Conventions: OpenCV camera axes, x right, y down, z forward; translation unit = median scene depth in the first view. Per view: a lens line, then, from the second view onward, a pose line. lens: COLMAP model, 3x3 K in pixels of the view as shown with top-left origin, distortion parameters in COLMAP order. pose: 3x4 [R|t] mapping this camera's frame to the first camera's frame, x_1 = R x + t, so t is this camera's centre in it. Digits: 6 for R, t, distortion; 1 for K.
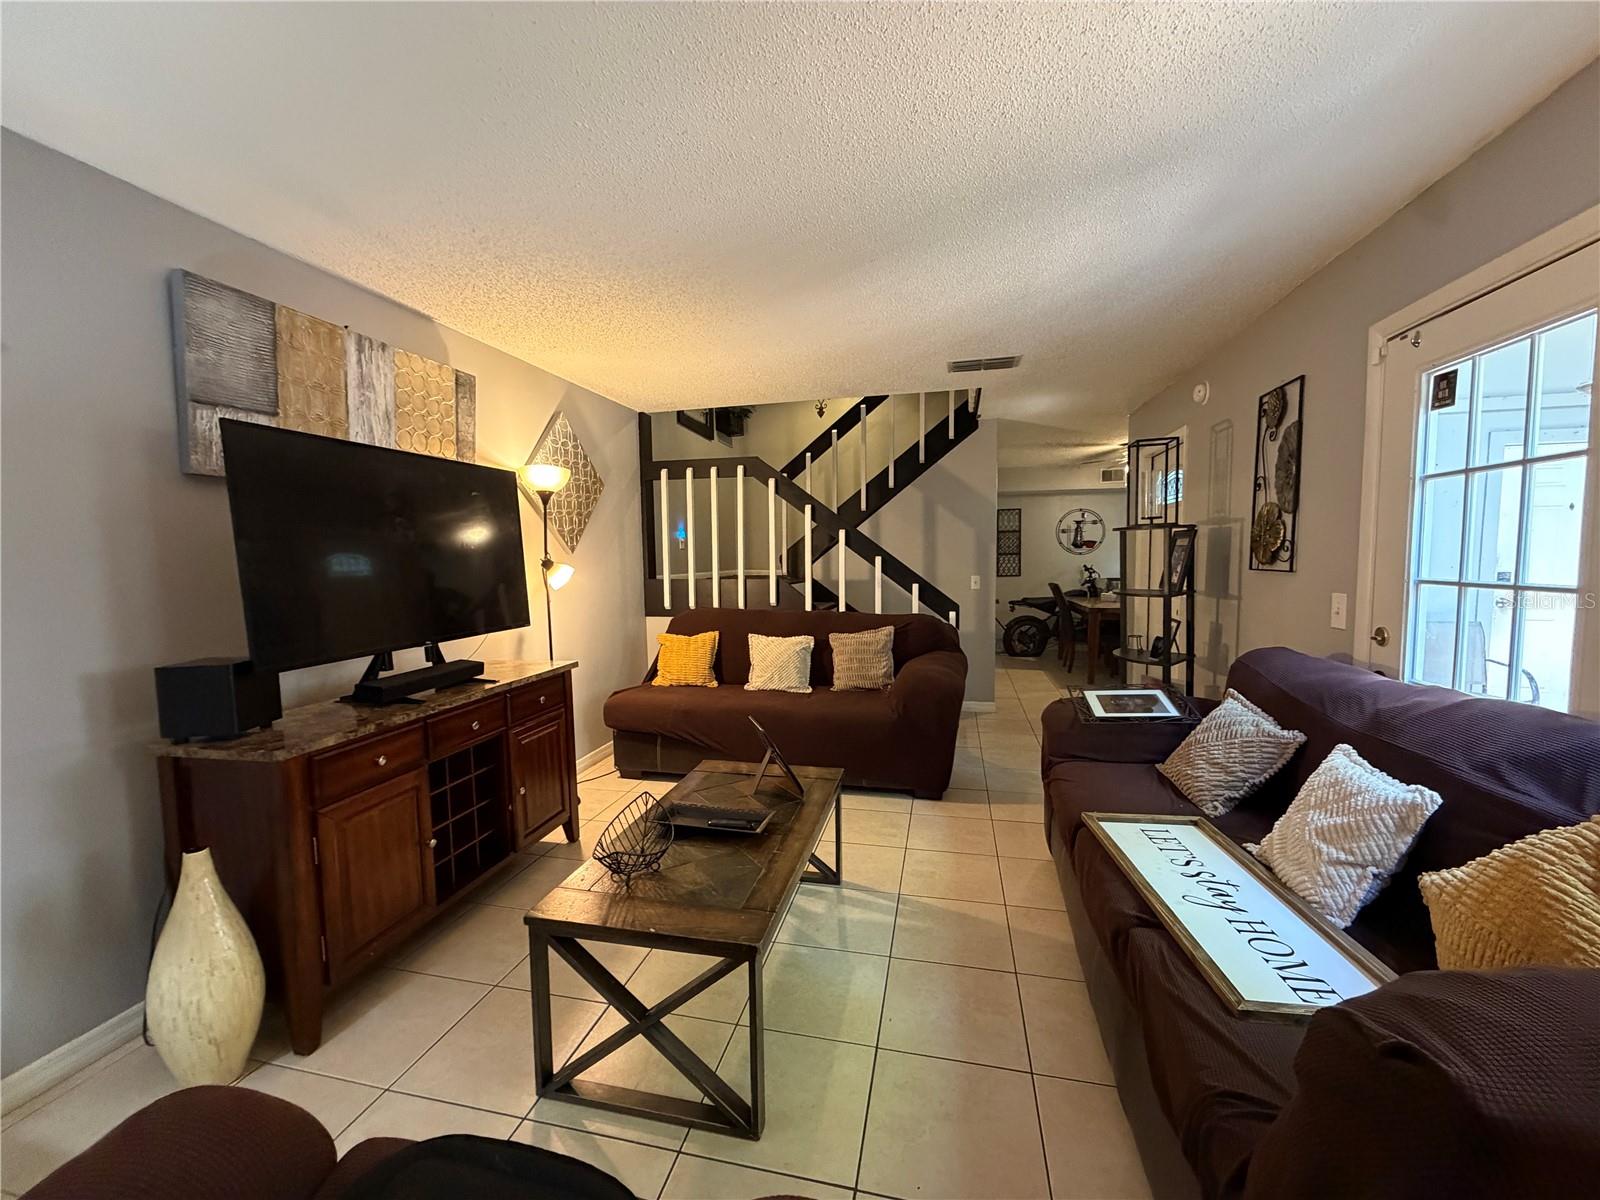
lens RADIAL K [[636.1, 0, 799.1], [0, 636.1, 600.6], [0, 0, 1]] dist [0.000508, -0.000172]
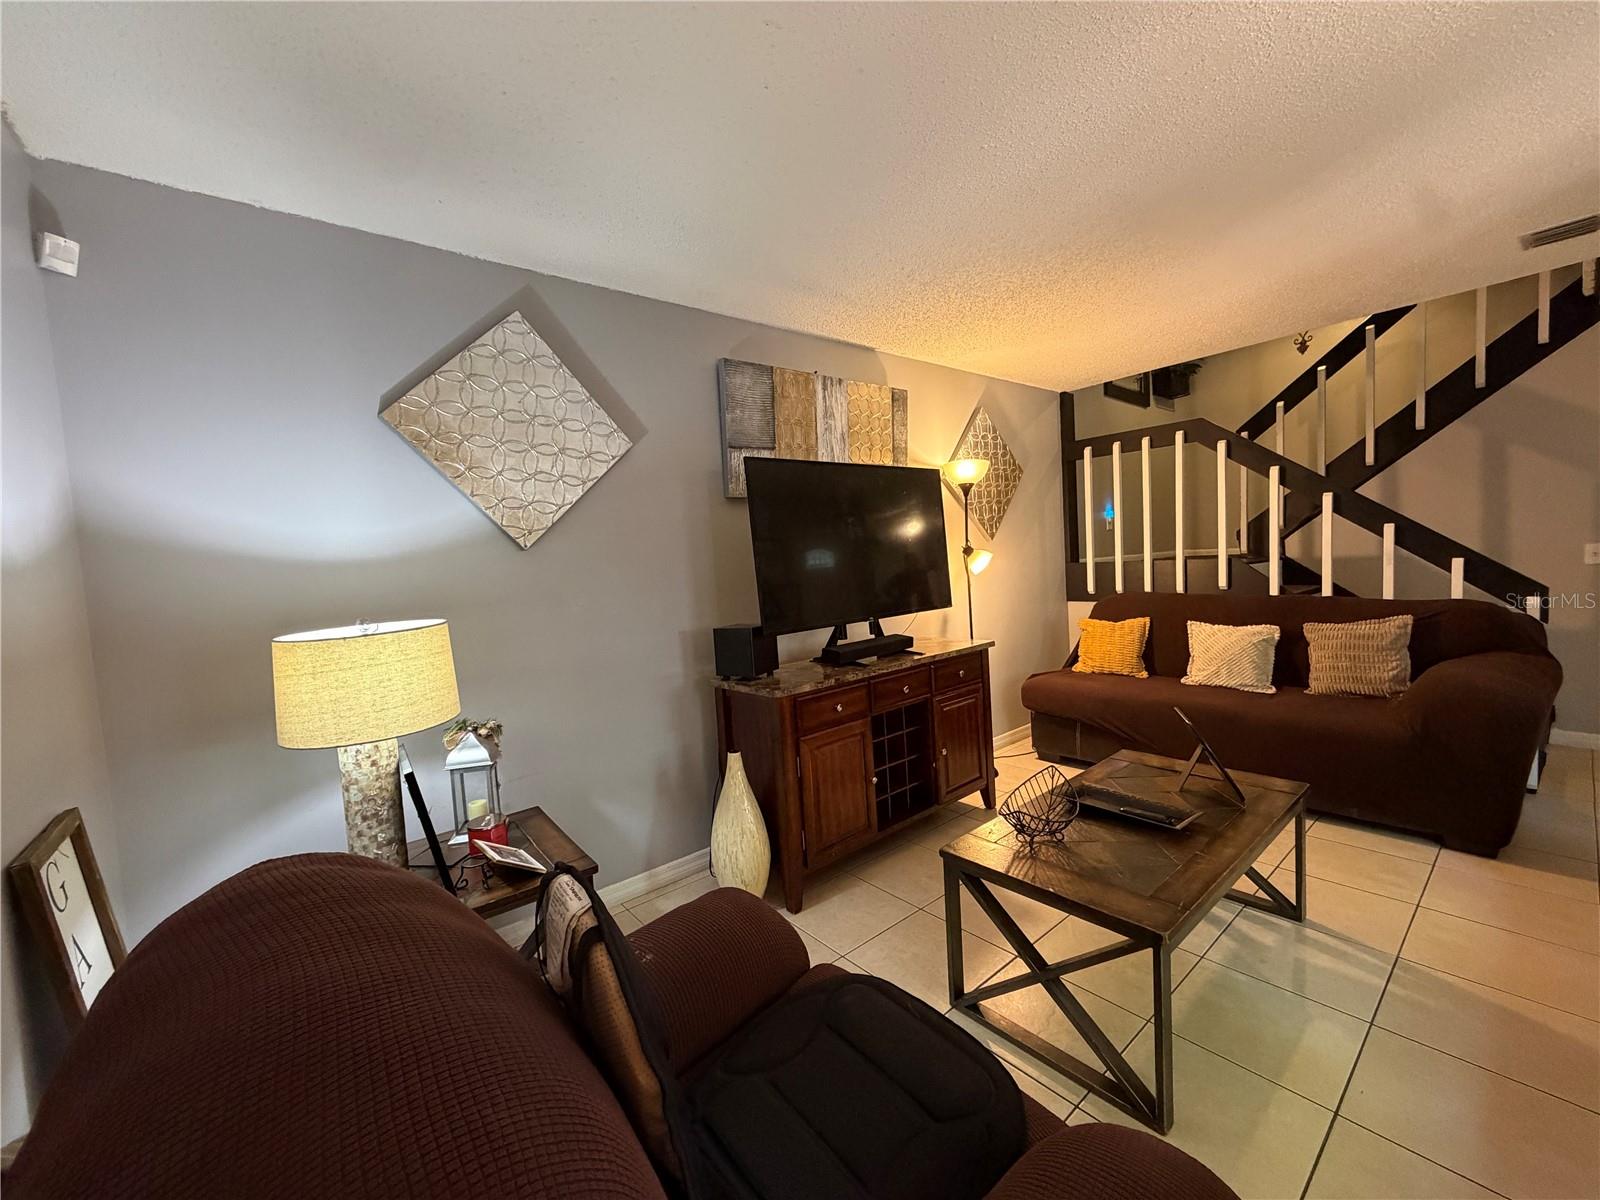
lens RADIAL K [[636.1, 0, 799.1], [0, 636.1, 600.6], [0, 0, 1]] dist [0.000508, -0.000172]
pose [[0.796114, 0.006271, -0.605114, 0.045316], [0.005317, 0.999835, 0.017357, 0.009933], [0.605123, -0.017036, 0.795950, -0.055608]]
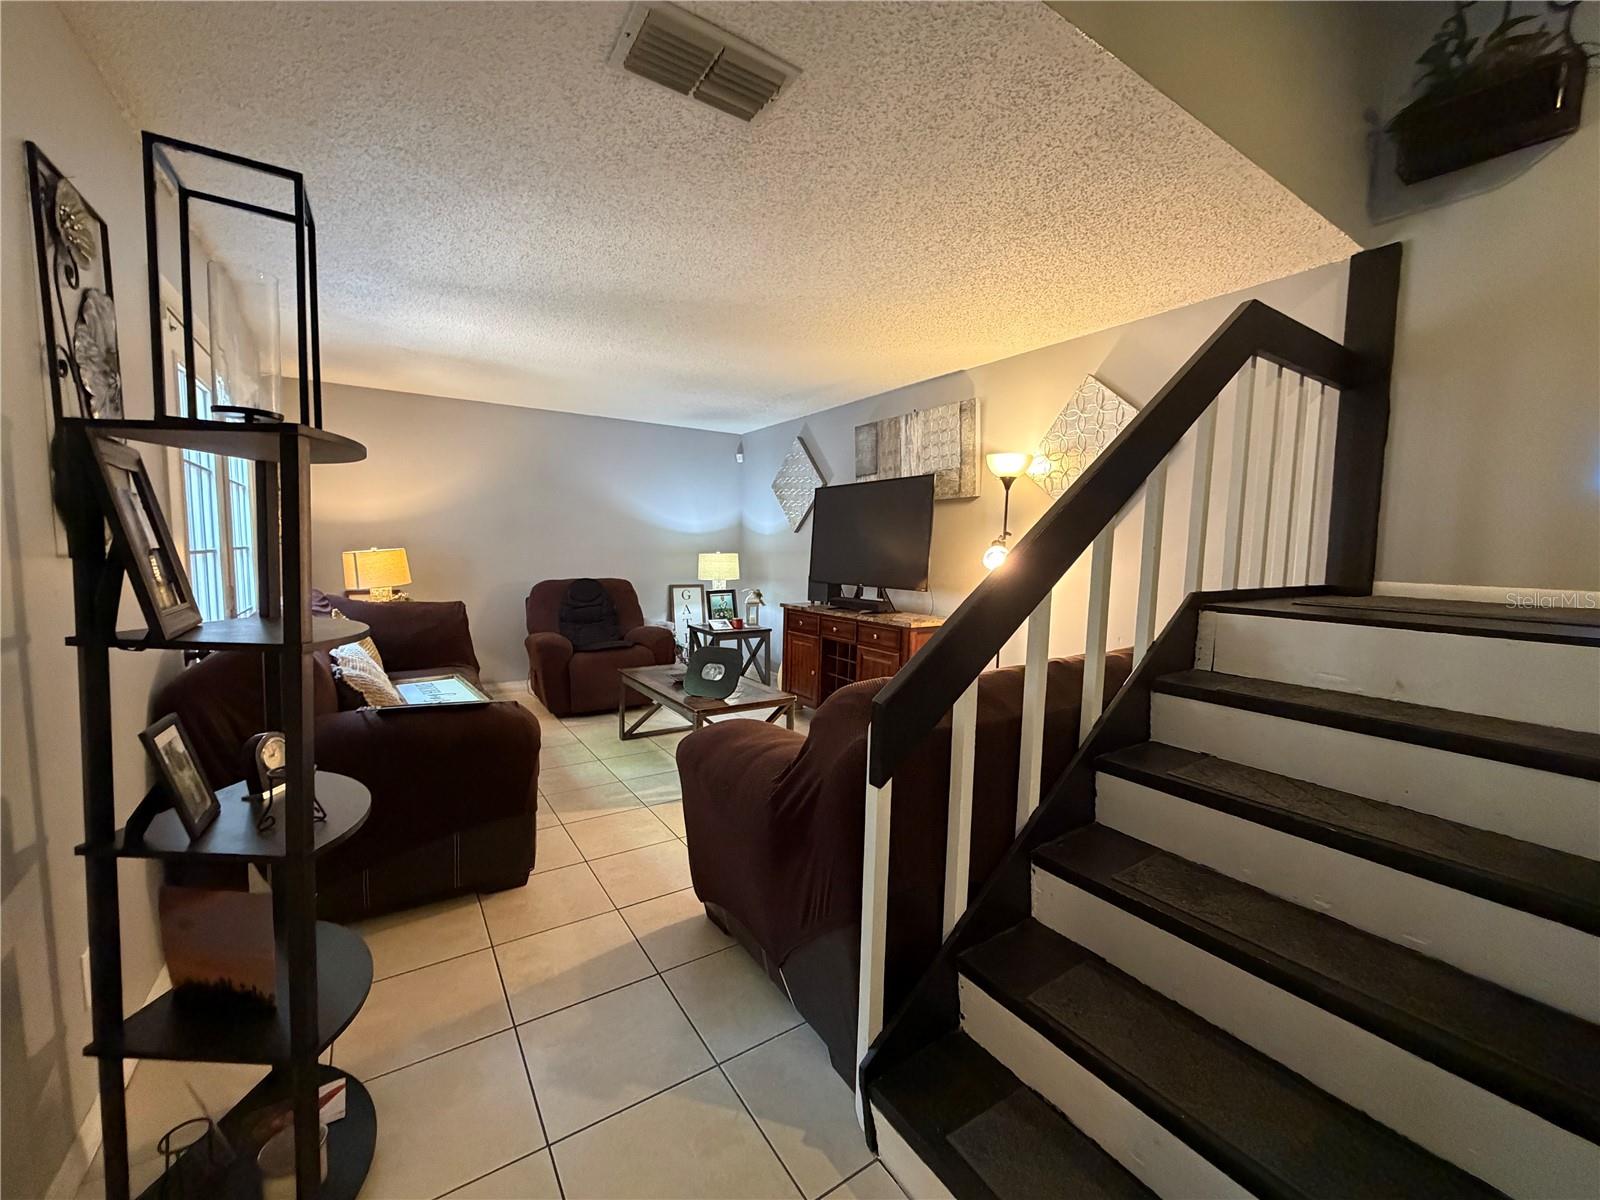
lens RADIAL K [[636.1, 0, 799.1], [0, 636.1, 600.6], [0, 0, 1]] dist [0.000508, -0.000172]
pose [[-0.684771, 0.064735, -0.725877, 0.881091], [-0.057730, 0.988098, 0.142581, -0.140799], [0.726468, 0.139540, -0.672884, 2.116495]]
